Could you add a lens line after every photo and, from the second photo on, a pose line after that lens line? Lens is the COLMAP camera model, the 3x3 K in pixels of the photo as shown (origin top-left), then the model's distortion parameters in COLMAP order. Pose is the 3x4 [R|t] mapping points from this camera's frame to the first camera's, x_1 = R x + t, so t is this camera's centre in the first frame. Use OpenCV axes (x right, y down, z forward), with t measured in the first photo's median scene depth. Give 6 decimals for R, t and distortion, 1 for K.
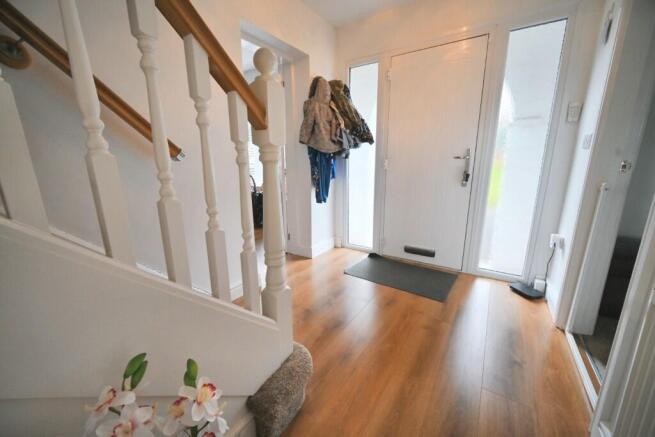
lens RADIAL K [[261.5, 0, 327.5], [0, 261.5, 218.5], [0, 0, 1]] dist [-0.002255, -0.000072]
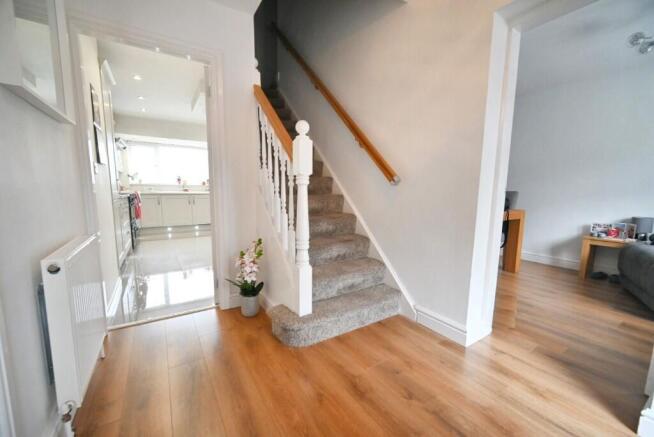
lens RADIAL K [[260.1, 0, 327.0], [0, 260.1, 218.5], [0, 0, 1]] dist [-0.000047, 0.000030]
pose [[-0.405702, 0.110616, -0.907287, 0.752627], [-0.218221, 0.952220, 0.213674, -0.246618], [0.887573, 0.284677, -0.362179, 1.074945]]
